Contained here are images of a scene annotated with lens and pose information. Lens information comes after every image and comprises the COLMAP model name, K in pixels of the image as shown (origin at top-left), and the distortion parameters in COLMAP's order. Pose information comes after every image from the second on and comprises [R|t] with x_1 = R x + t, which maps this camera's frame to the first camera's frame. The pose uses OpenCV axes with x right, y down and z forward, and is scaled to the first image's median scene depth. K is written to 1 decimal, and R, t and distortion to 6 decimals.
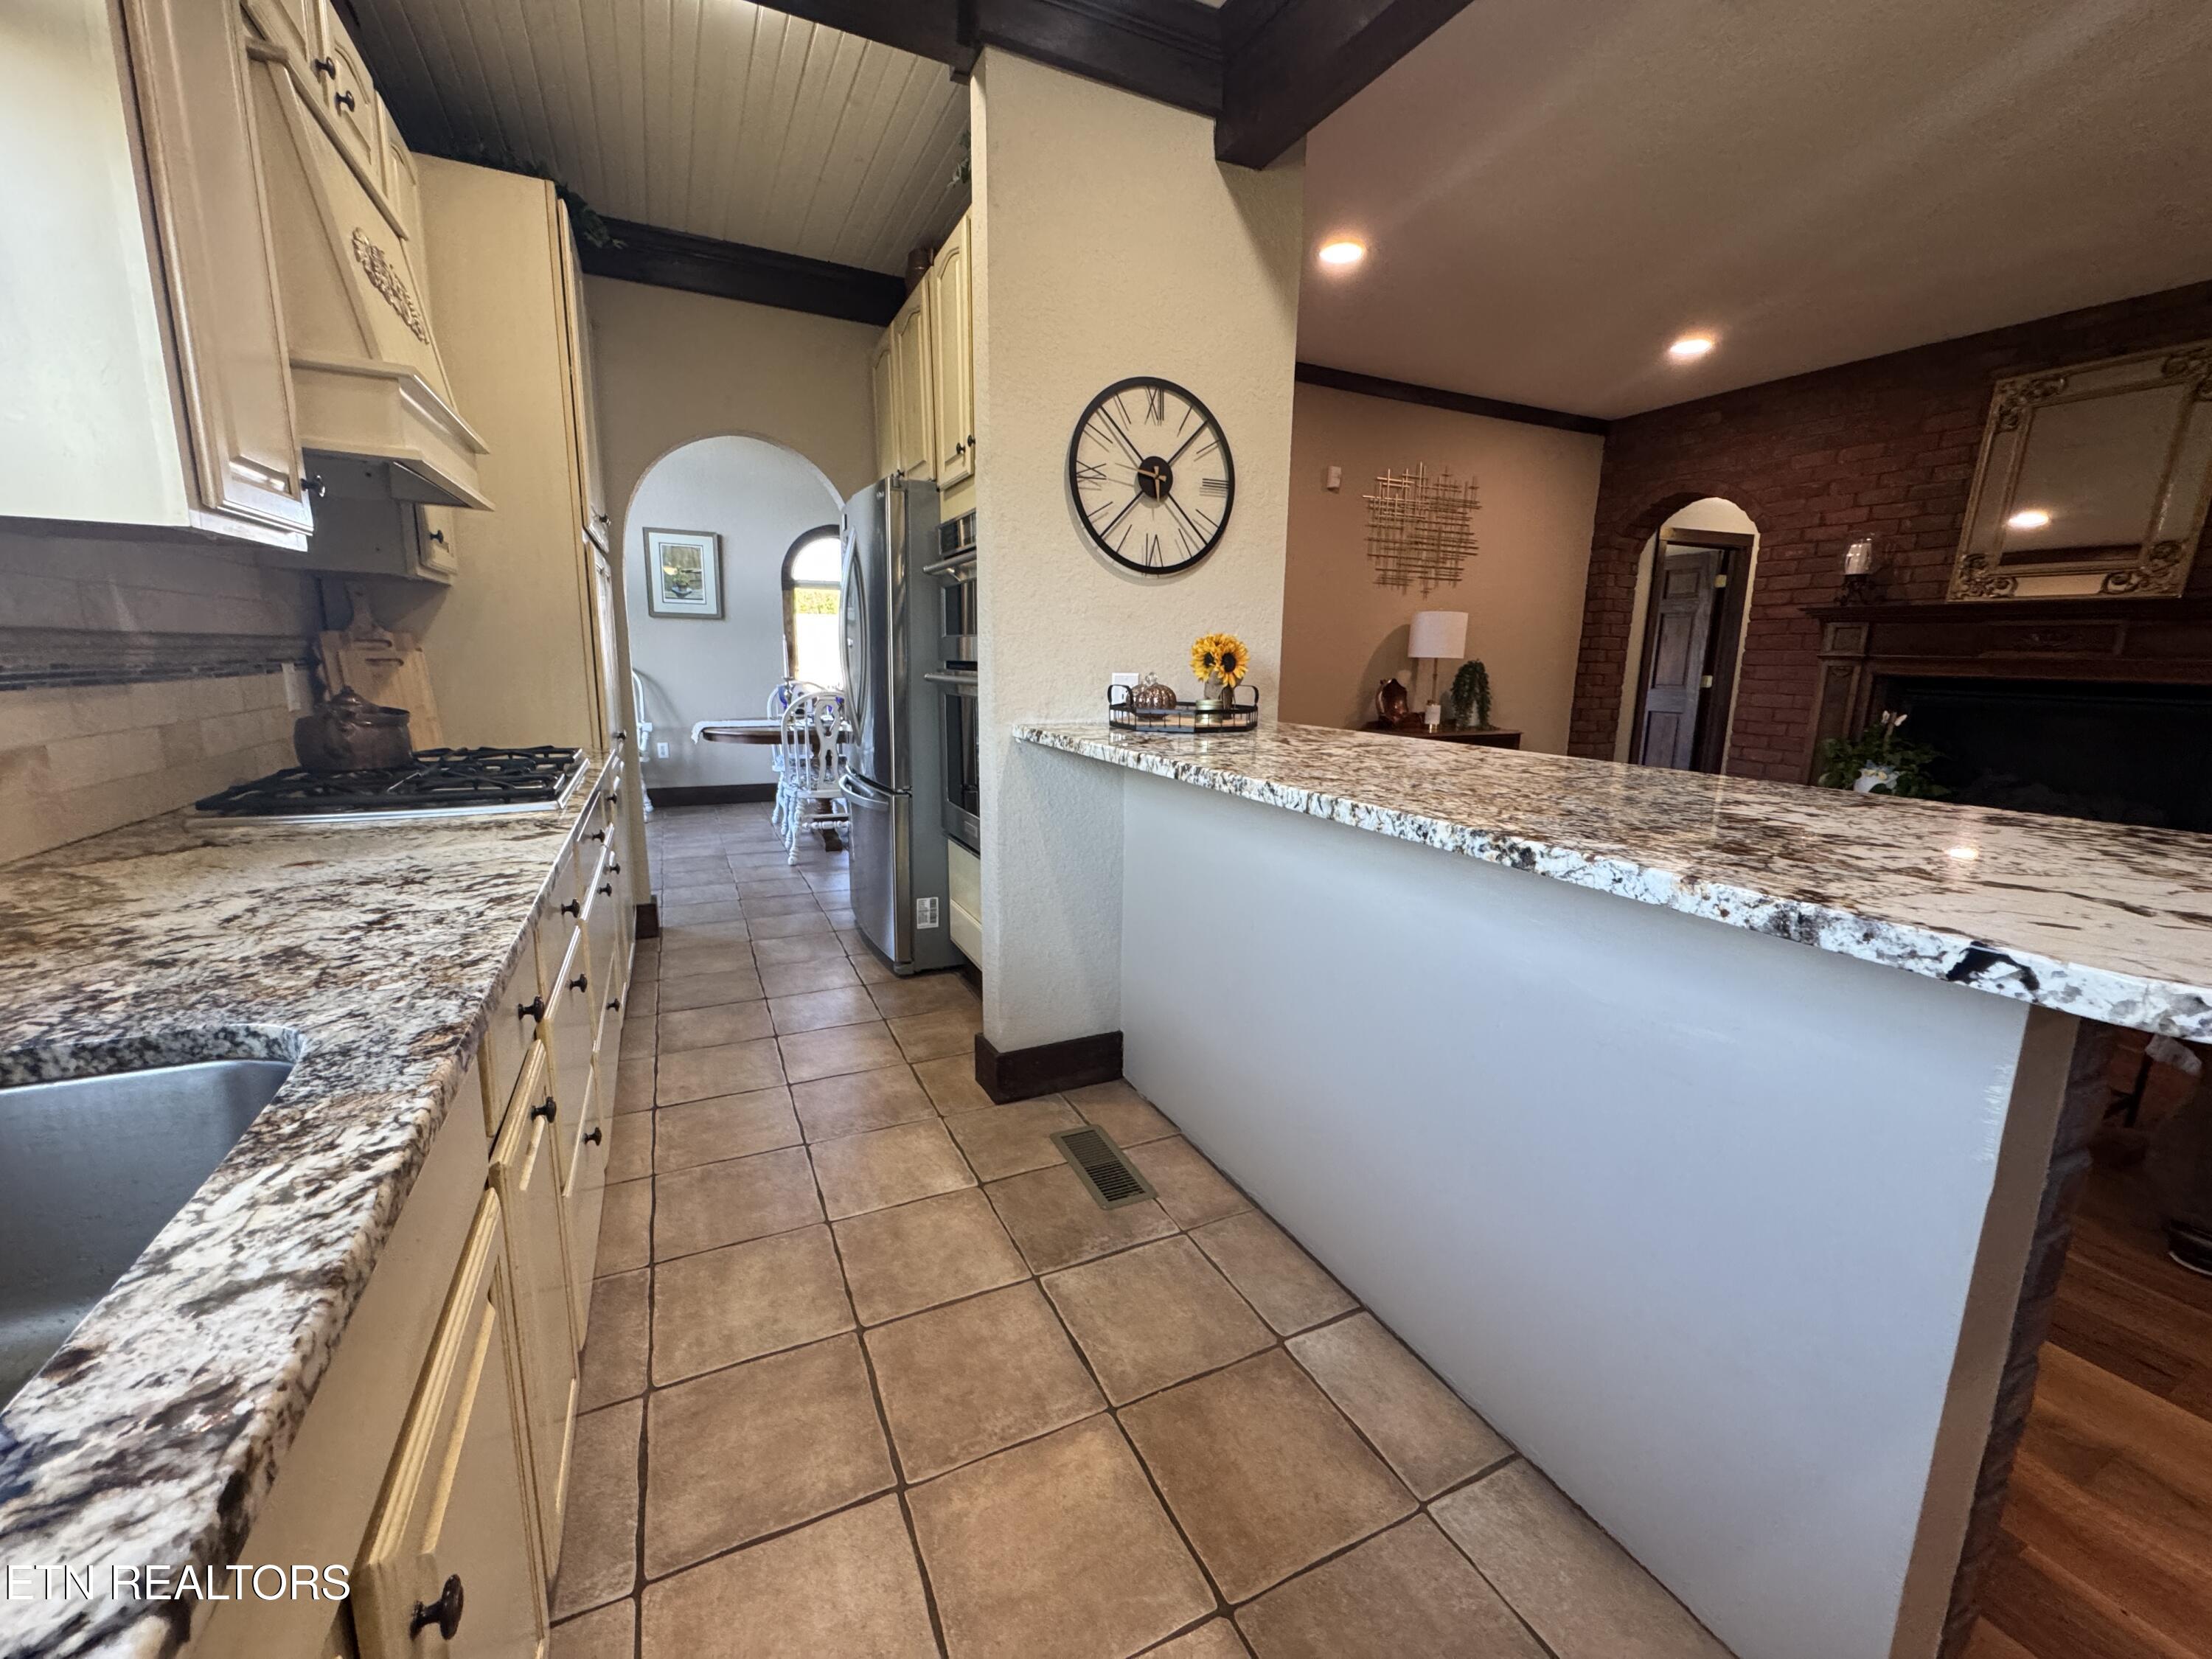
lens RADIAL K [[883.8, 0, 1110.7], [0, 883.8, 824.6], [0, 0, 1]] dist [-0.006658, 0.001032]
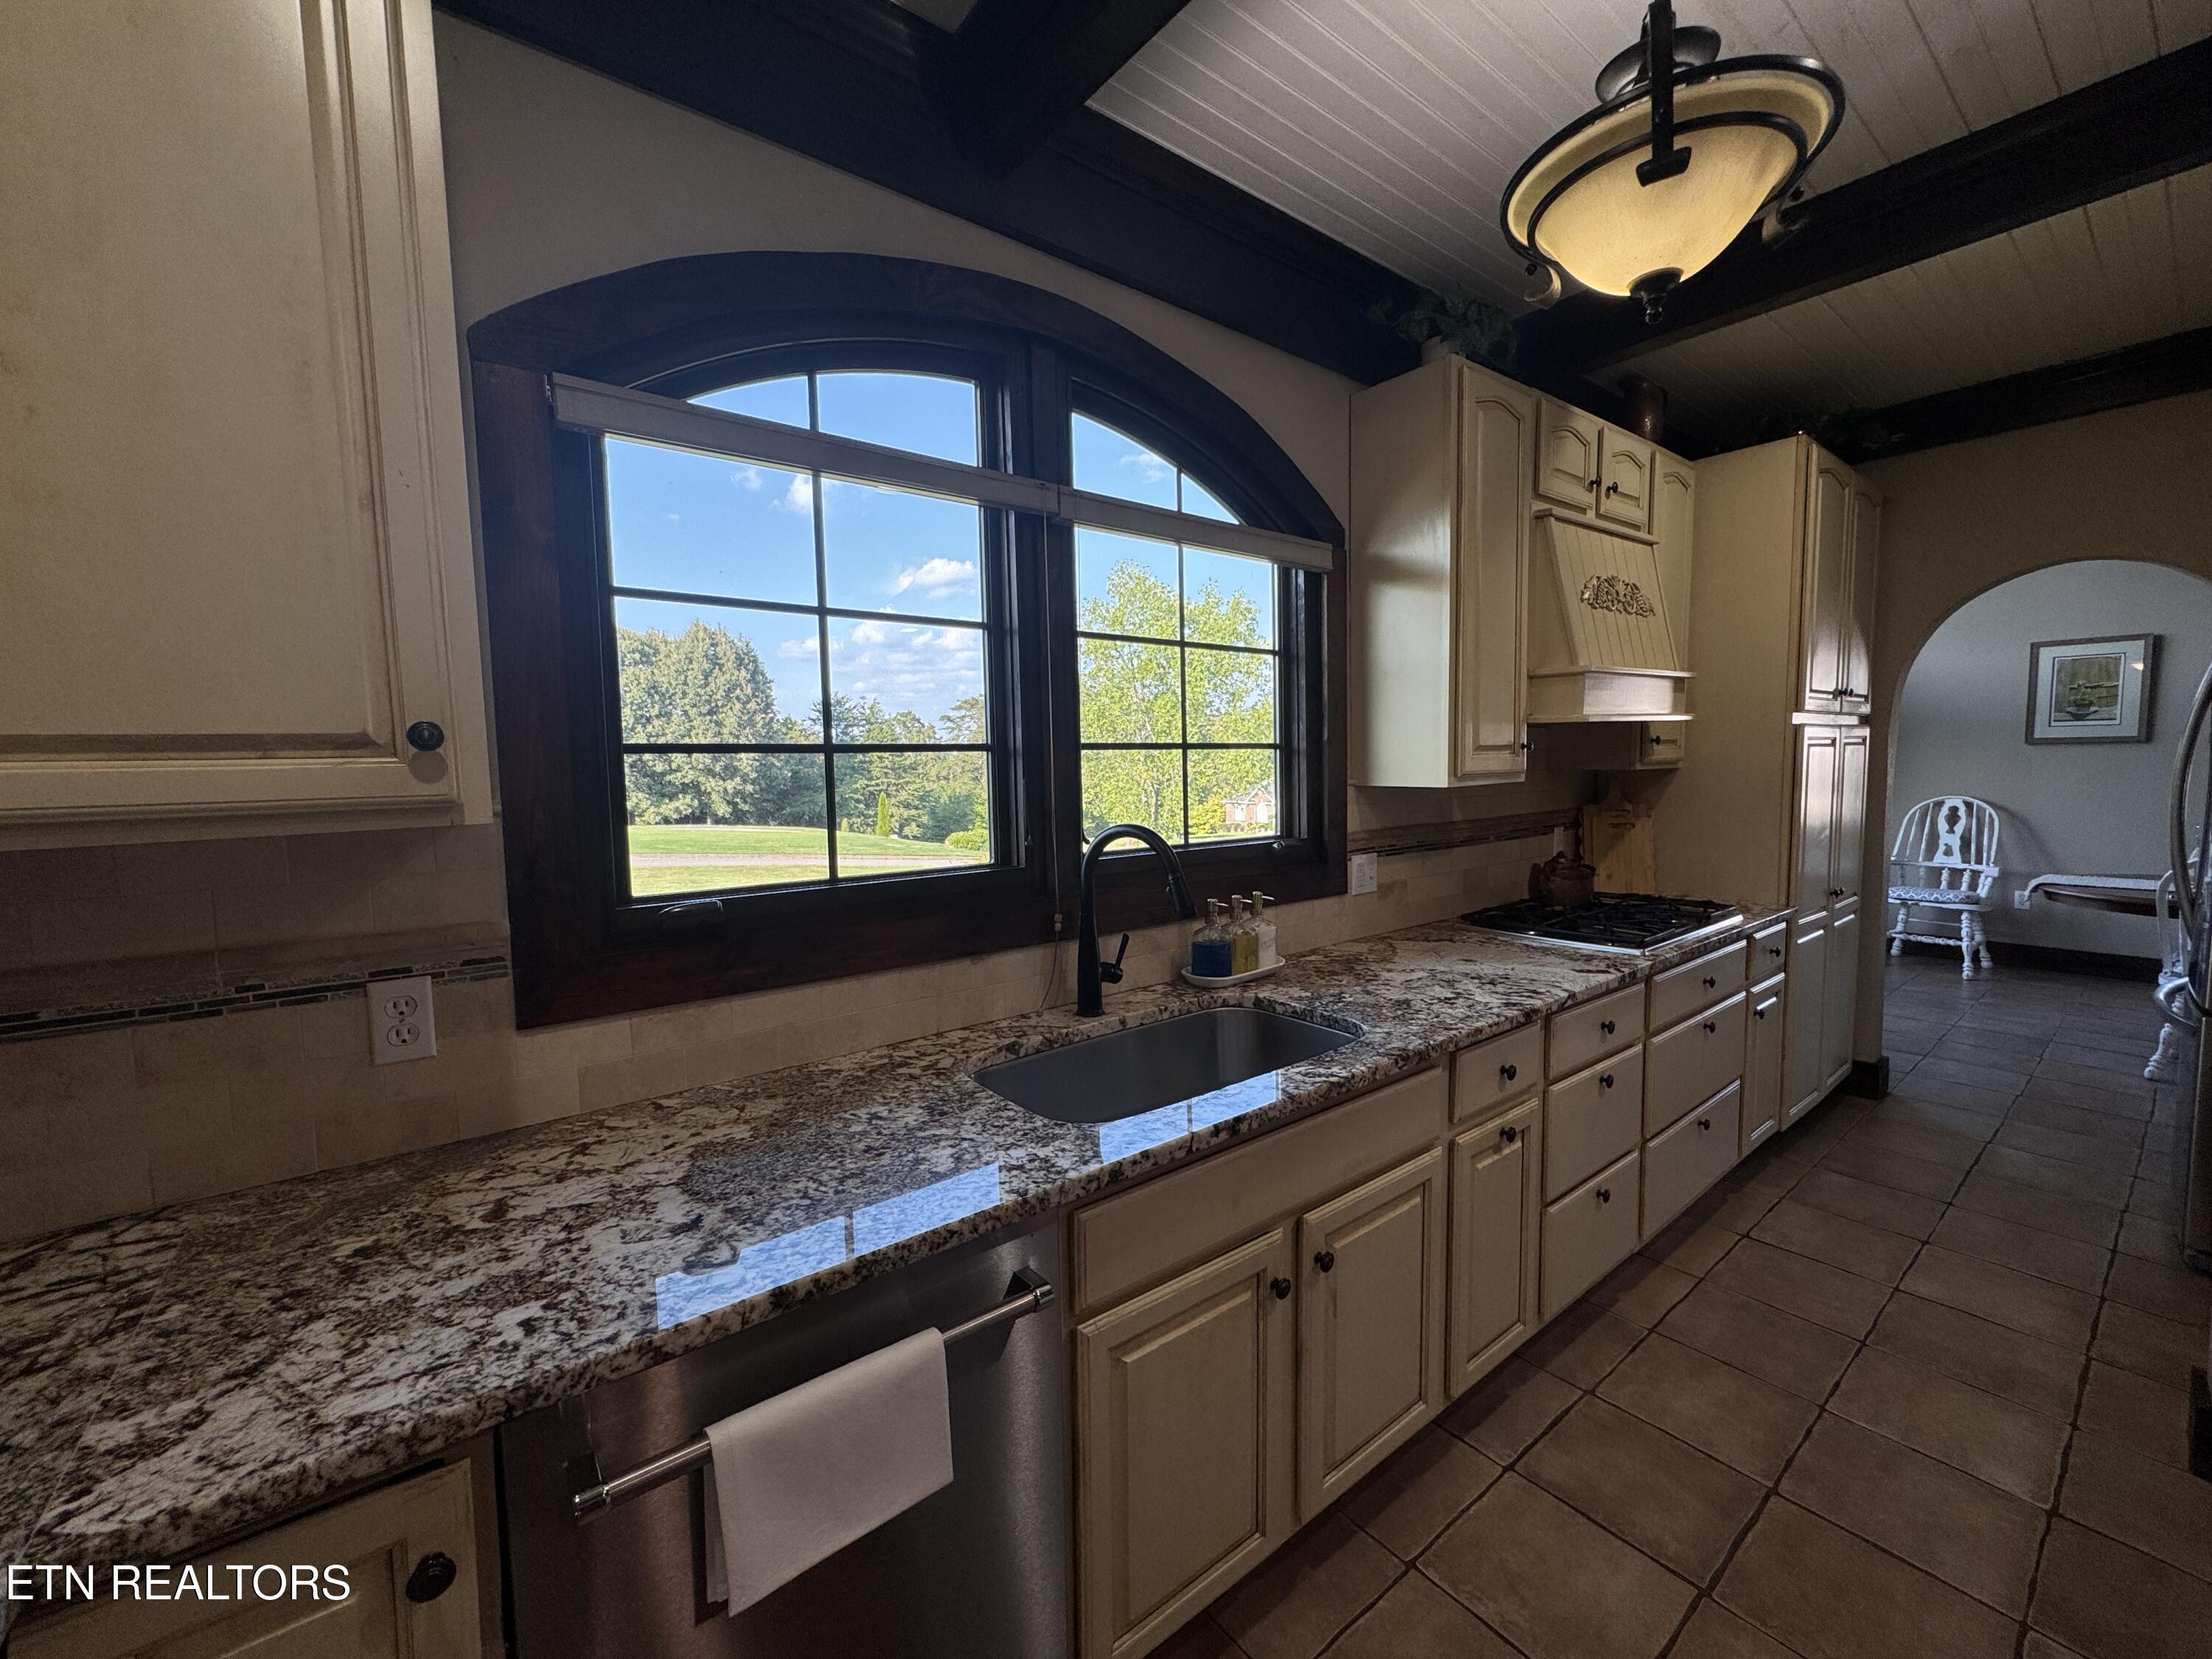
lens RADIAL K [[883.8, 0, 1101.2], [0, 883.8, 826.5], [0, 0, 1]] dist [-0.006658, 0.001032]
pose [[0.201110, 0.049369, -0.978324, 0.527661], [-0.162213, 0.986619, 0.016442, -0.100671], [0.966044, 0.155390, 0.206427, -0.123722]]
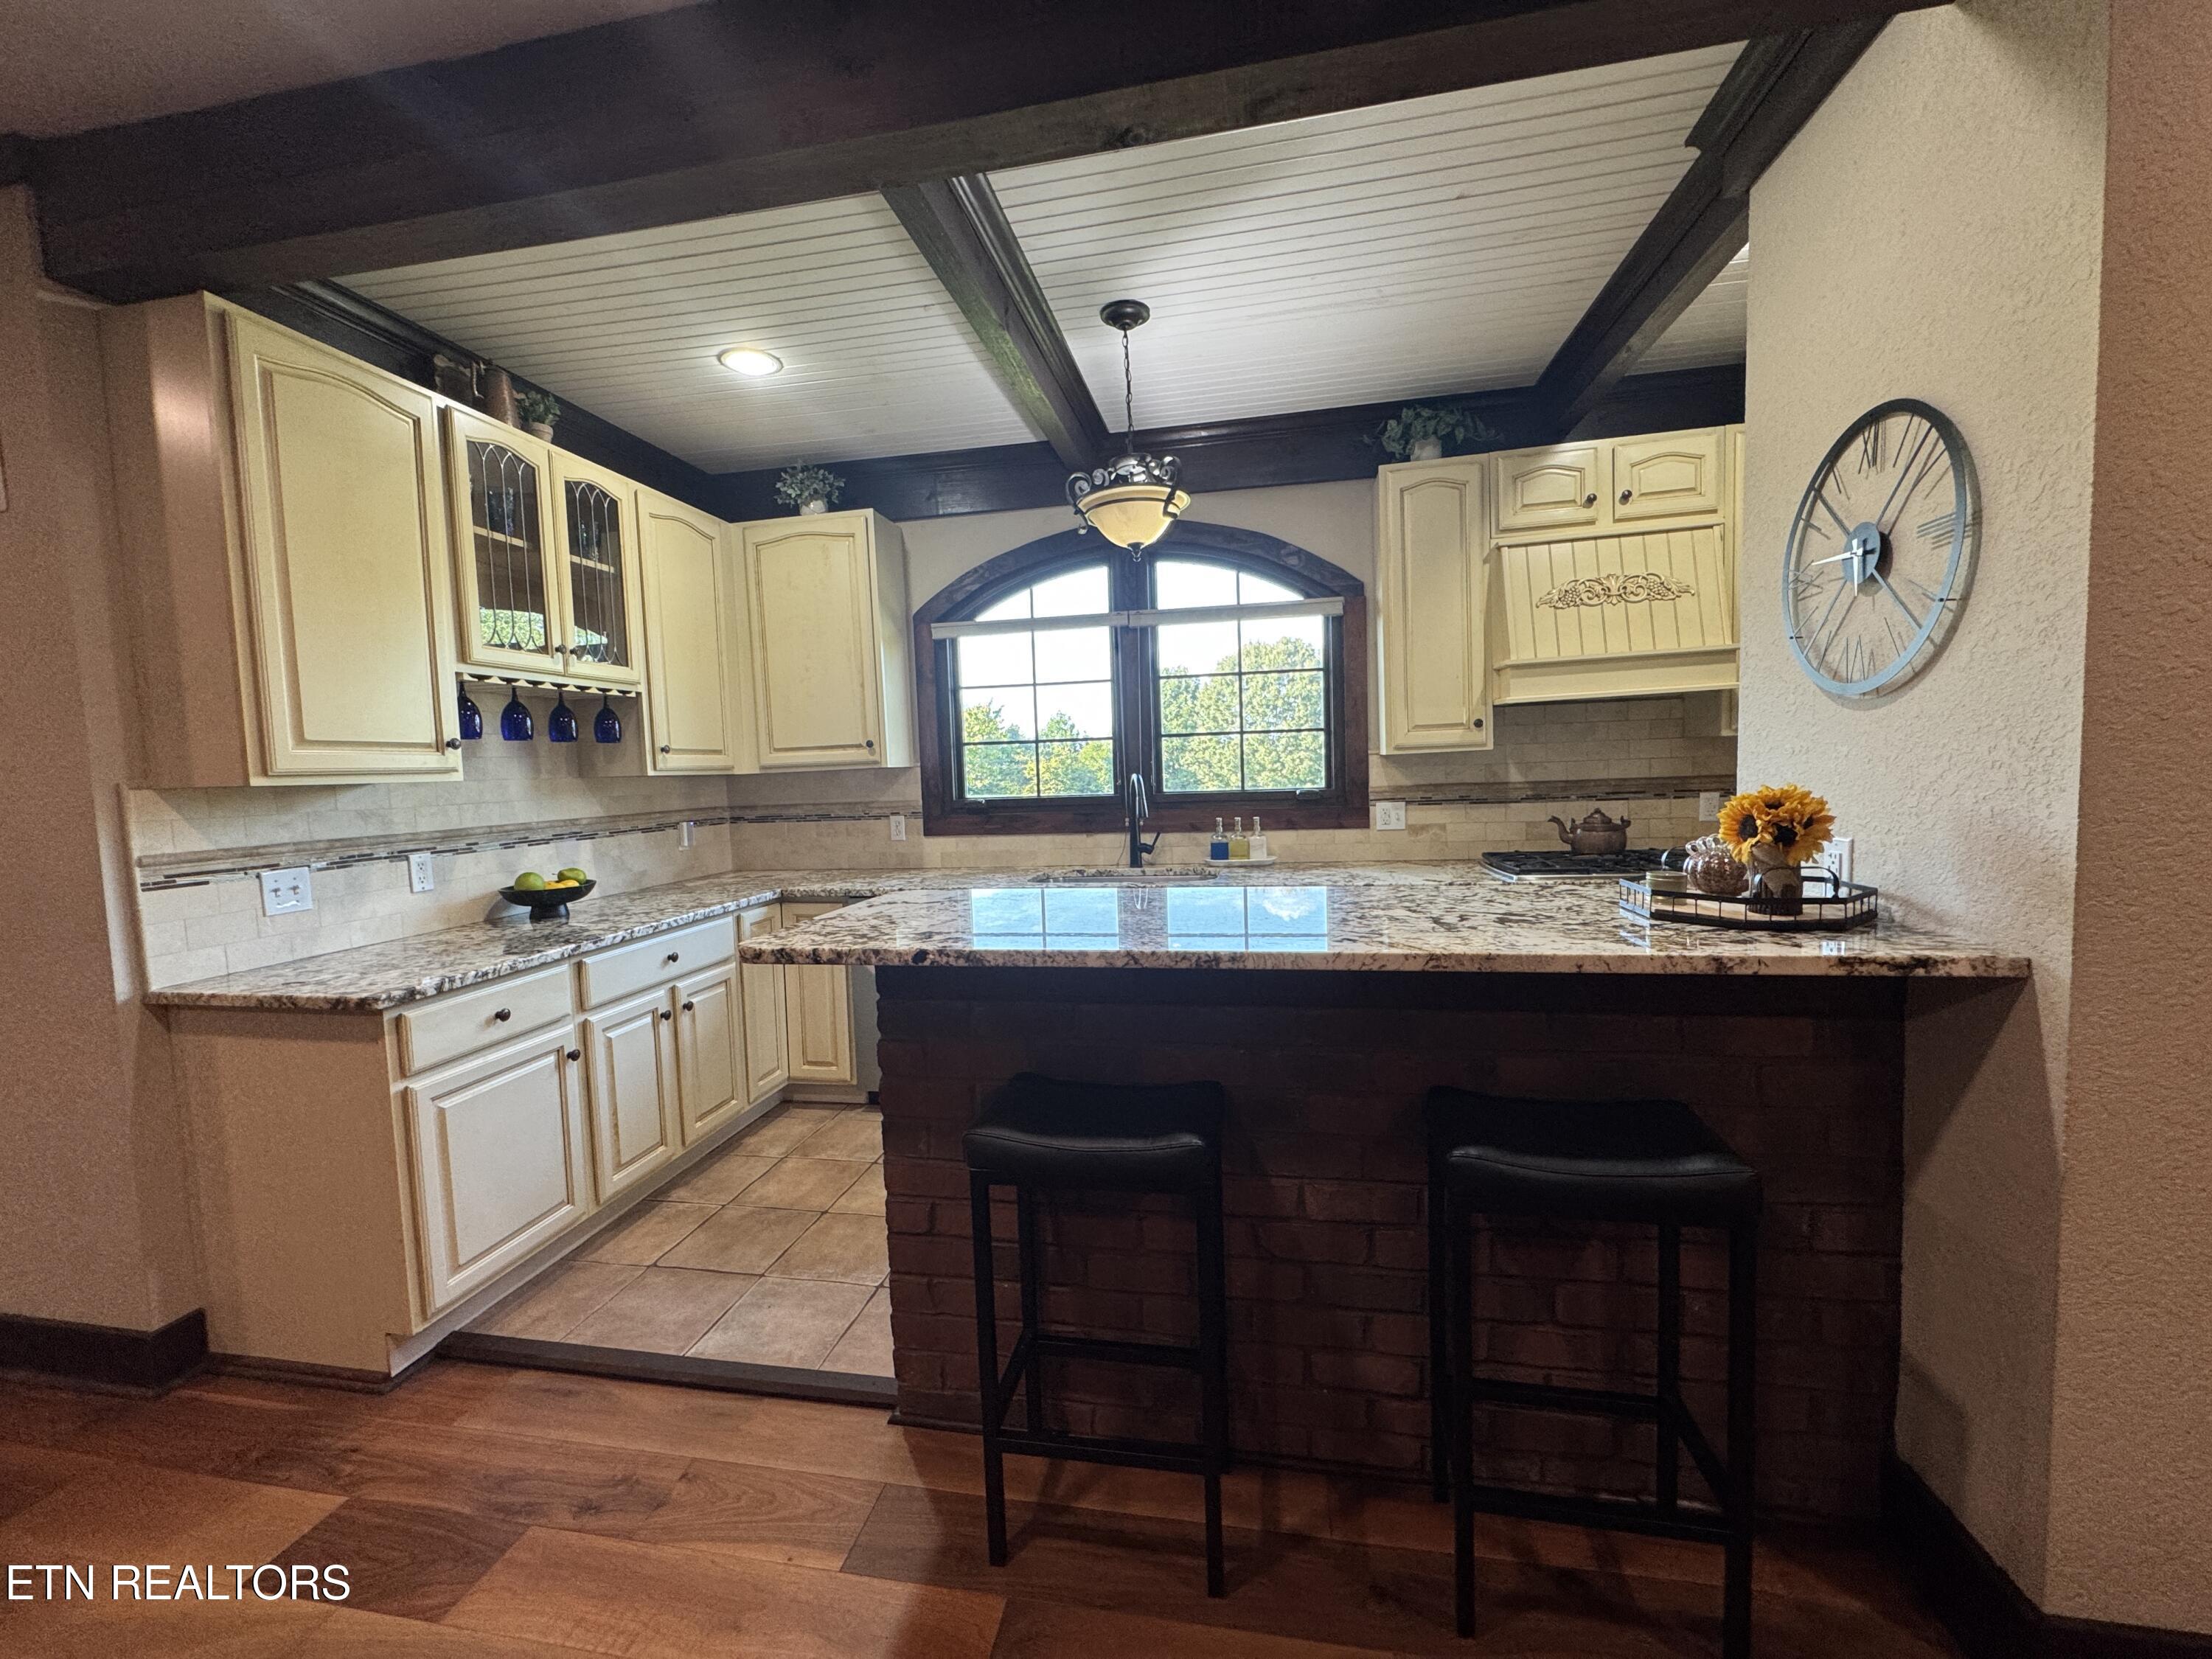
lens RADIAL K [[883.8, 0, 1110.8], [0, 883.8, 822.4], [0, 0, 1]] dist [-0.006658, 0.001032]
pose [[-0.599460, 0.054980, -0.798515, 1.296323], [-0.124889, 0.978994, 0.161163, -0.317766], [0.790602, 0.196337, -0.580001, 1.355755]]
